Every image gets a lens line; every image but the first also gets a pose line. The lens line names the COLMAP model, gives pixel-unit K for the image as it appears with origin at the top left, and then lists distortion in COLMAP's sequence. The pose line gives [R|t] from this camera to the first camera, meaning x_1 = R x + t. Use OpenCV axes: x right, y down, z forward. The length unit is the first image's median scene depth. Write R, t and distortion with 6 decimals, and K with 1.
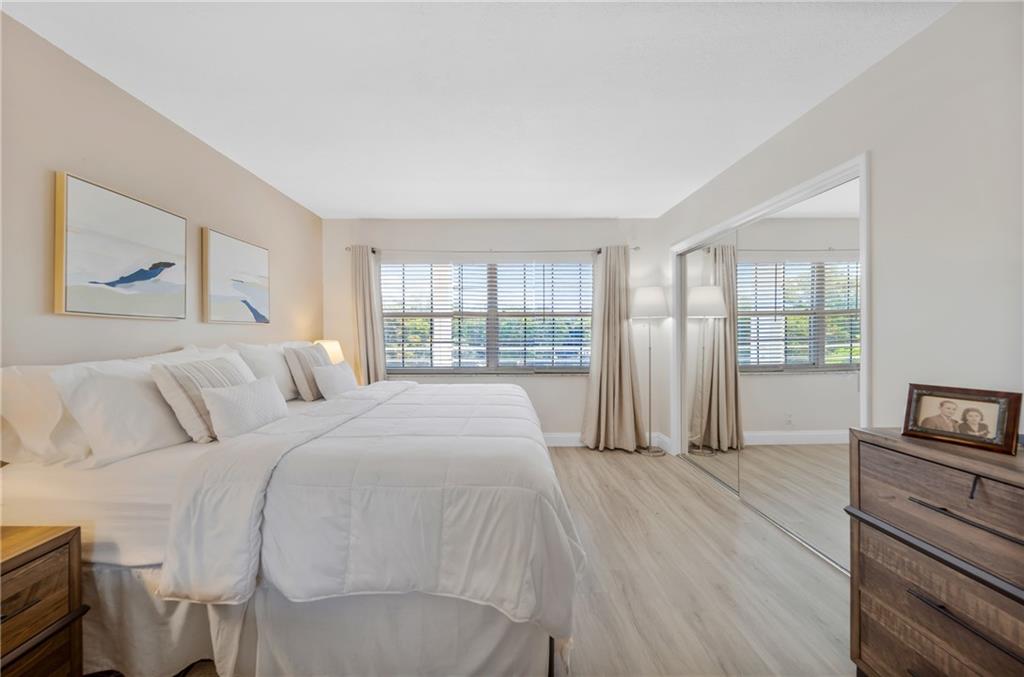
lens RADIAL K [[362.9, 0, 511.6], [0, 362.9, 333.9], [0, 0, 1]] dist [0.012081, -0.003878]
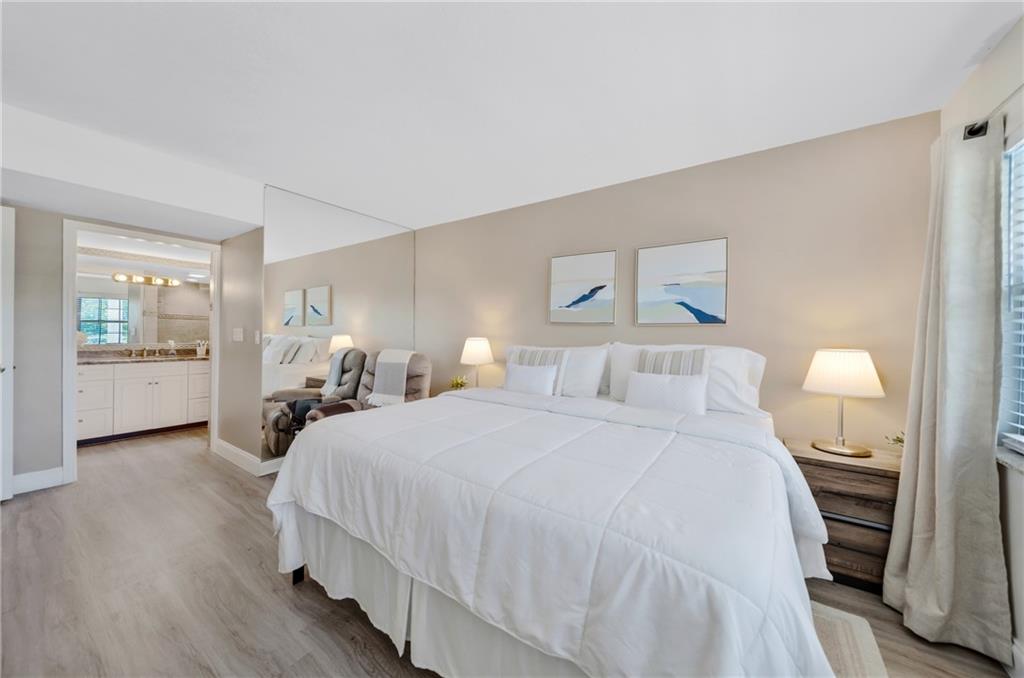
lens RADIAL K [[371.2, 0, 527.8], [0, 371.2, 334.6], [0, 0, 1]] dist [0.001162, -0.000019]
pose [[-0.590318, -0.006680, -0.807143, 0.382547], [-0.017117, 0.999844, 0.004244, 0.000973], [0.806989, 0.016321, -0.590341, 1.389386]]
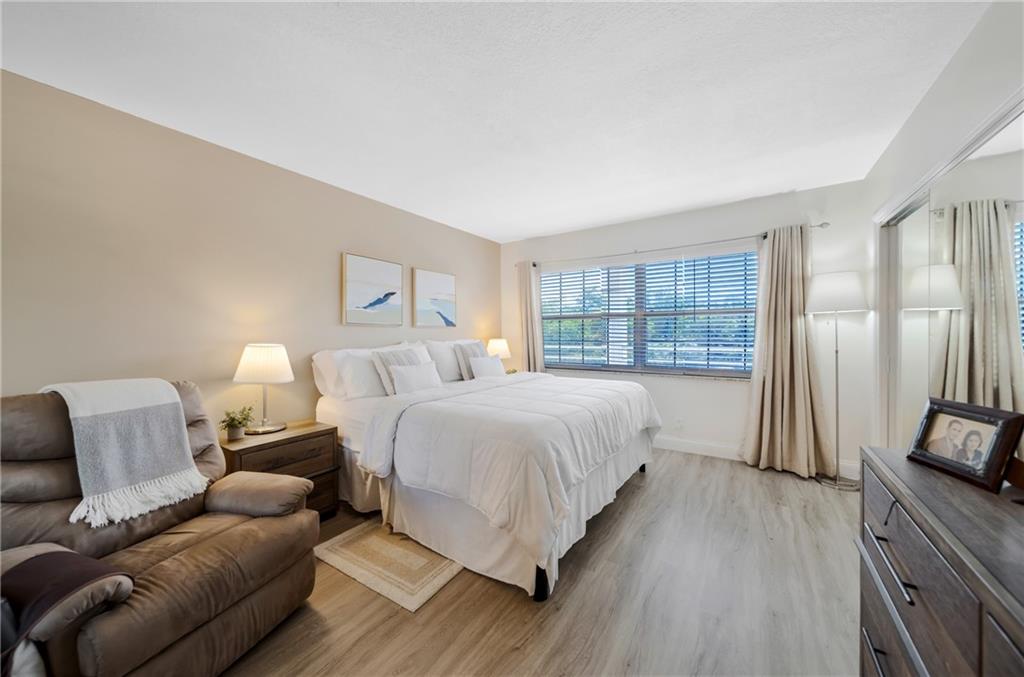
lens RADIAL K [[369.9, 0, 512.0], [0, 369.9, 338.5], [0, 0, 1]] dist [0.014030, -0.000024]
pose [[0.826471, 0.004710, -0.562960, 0.403882], [0.003226, 0.999909, 0.013101, -0.001858], [0.562970, -0.012644, 0.826381, -0.089051]]
